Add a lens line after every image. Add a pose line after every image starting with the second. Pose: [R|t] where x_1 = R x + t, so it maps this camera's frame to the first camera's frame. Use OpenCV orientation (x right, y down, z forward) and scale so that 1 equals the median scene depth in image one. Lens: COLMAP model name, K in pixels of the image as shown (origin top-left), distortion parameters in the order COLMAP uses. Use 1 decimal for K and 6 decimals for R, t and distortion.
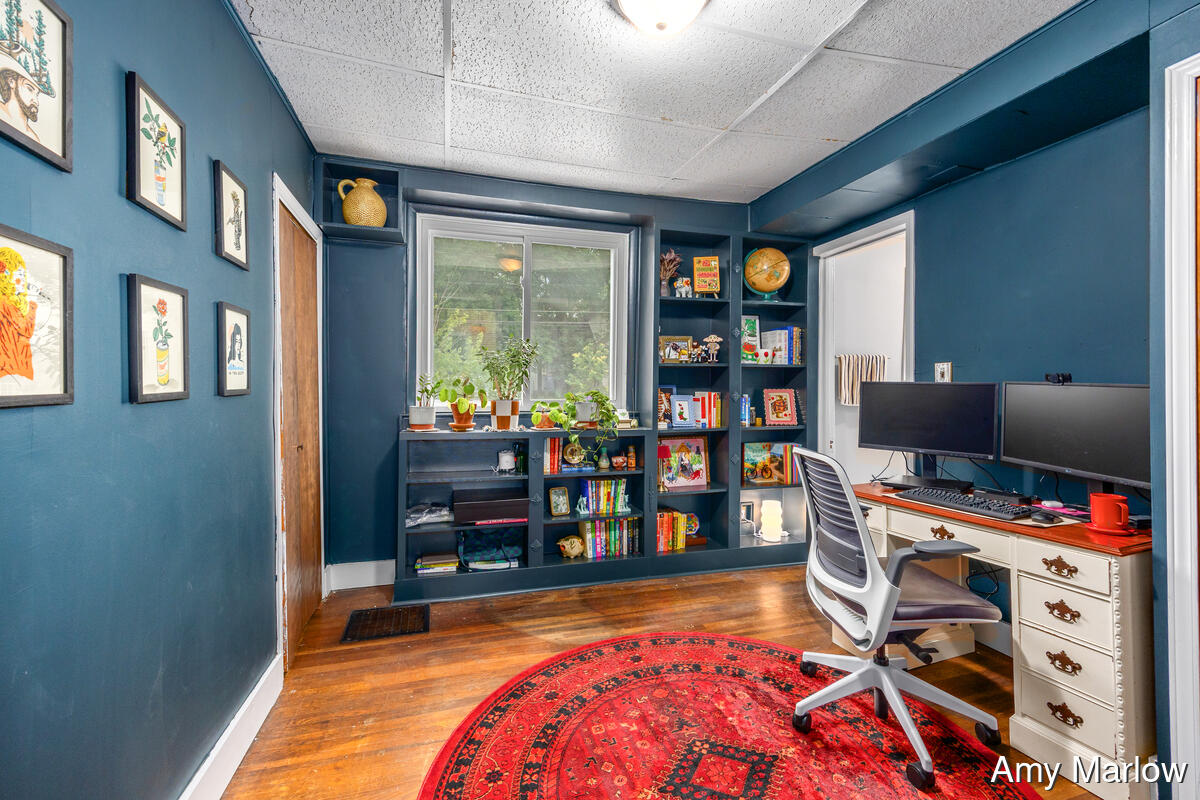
lens RADIAL K [[499.6, 0, 597.4], [0, 499.6, 399.3], [0, 0, 1]] dist [-0.013489, -0.000880]
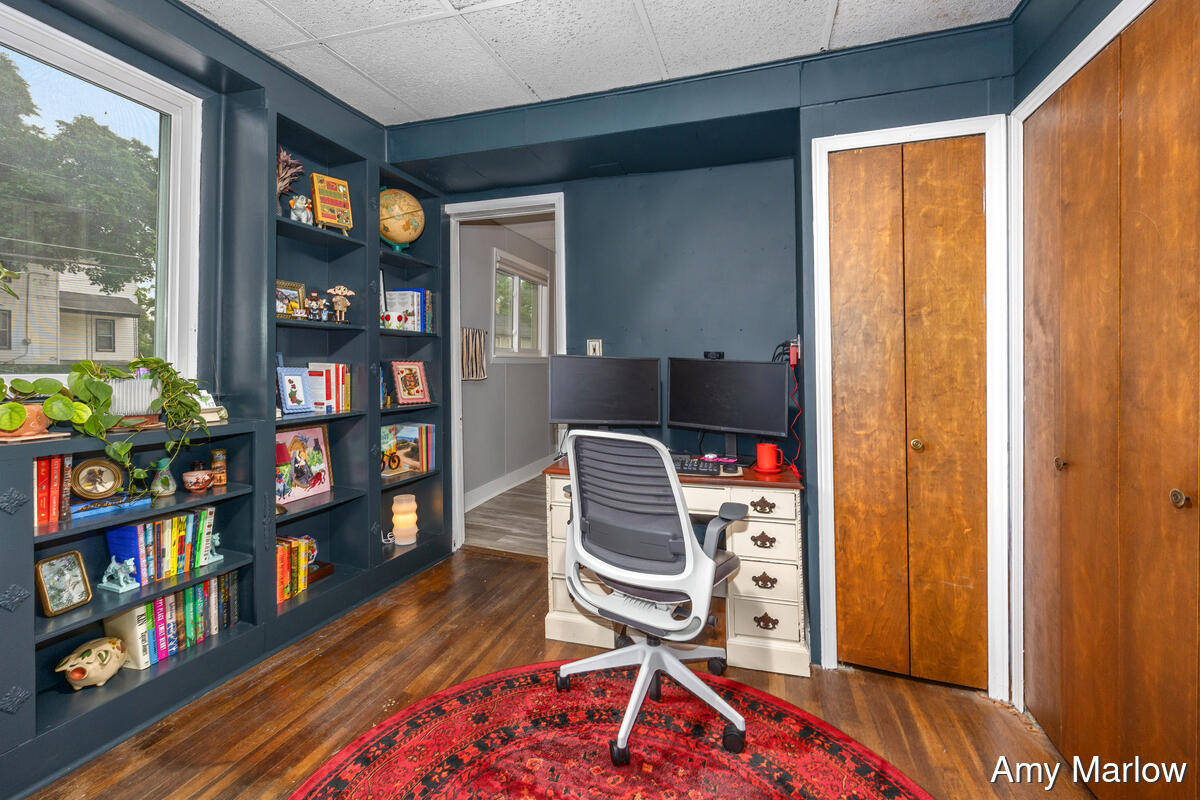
lens RADIAL K [[499.6, 0, 598.3], [0, 499.6, 372.4], [0, 0, 1]] dist [-0.013489, -0.000880]
pose [[0.578236, 0.000437, 0.815869, -0.158640], [0.002139, 0.999996, -0.002052, 0.001558], [-0.815867, 0.002932, 0.578233, 0.287105]]
